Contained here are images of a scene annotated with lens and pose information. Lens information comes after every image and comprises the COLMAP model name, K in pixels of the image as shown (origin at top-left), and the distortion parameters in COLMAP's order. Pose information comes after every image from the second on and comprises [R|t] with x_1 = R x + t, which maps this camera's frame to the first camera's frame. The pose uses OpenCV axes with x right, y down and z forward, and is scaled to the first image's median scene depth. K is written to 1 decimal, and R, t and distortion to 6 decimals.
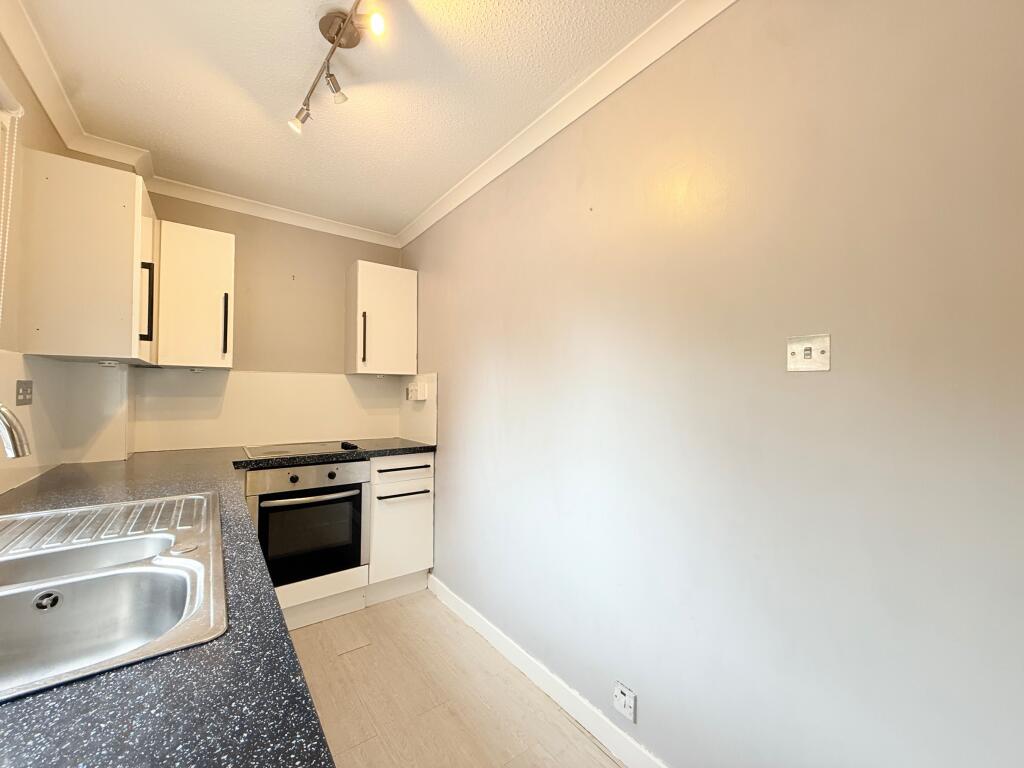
lens RADIAL K [[408.1, 0, 510.4], [0, 408.1, 386.6], [0, 0, 1]] dist [-0.000087, 0.000029]
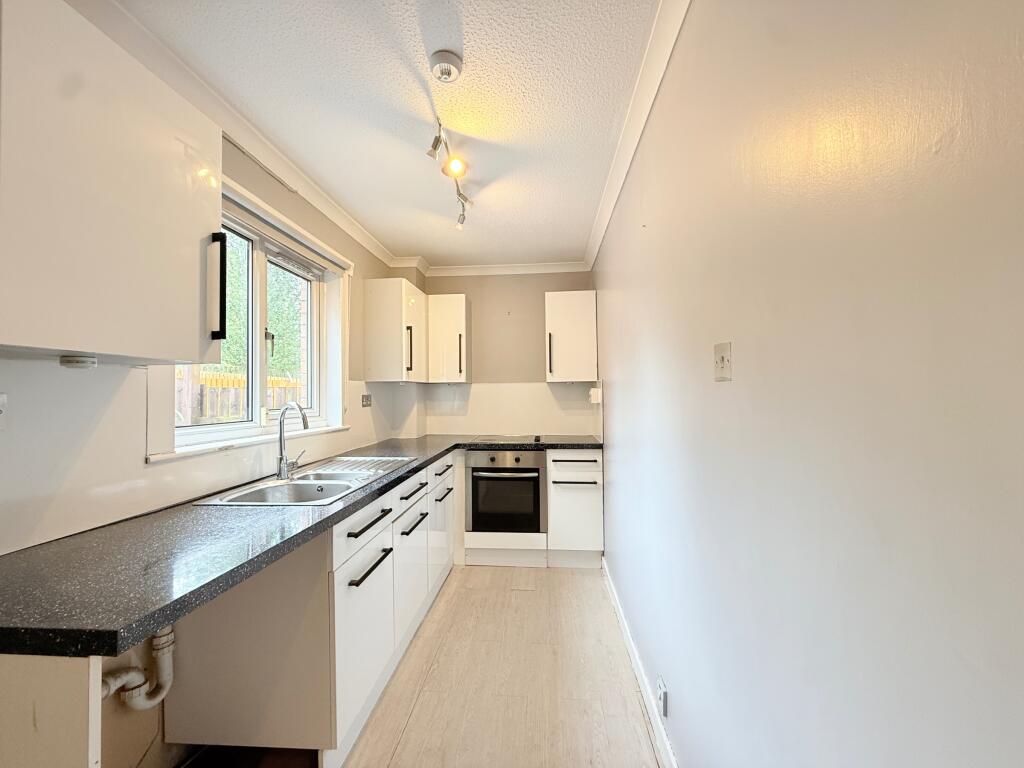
lens RADIAL K [[408.1, 0, 510.4], [0, 408.1, 386.6], [0, 0, 1]] dist [-0.000087, 0.000029]
pose [[0.746970, -0.025128, -0.664383, 0.425955], [0.025935, 0.999626, -0.008648, -0.012220], [0.664352, -0.010771, 0.747342, -0.019082]]
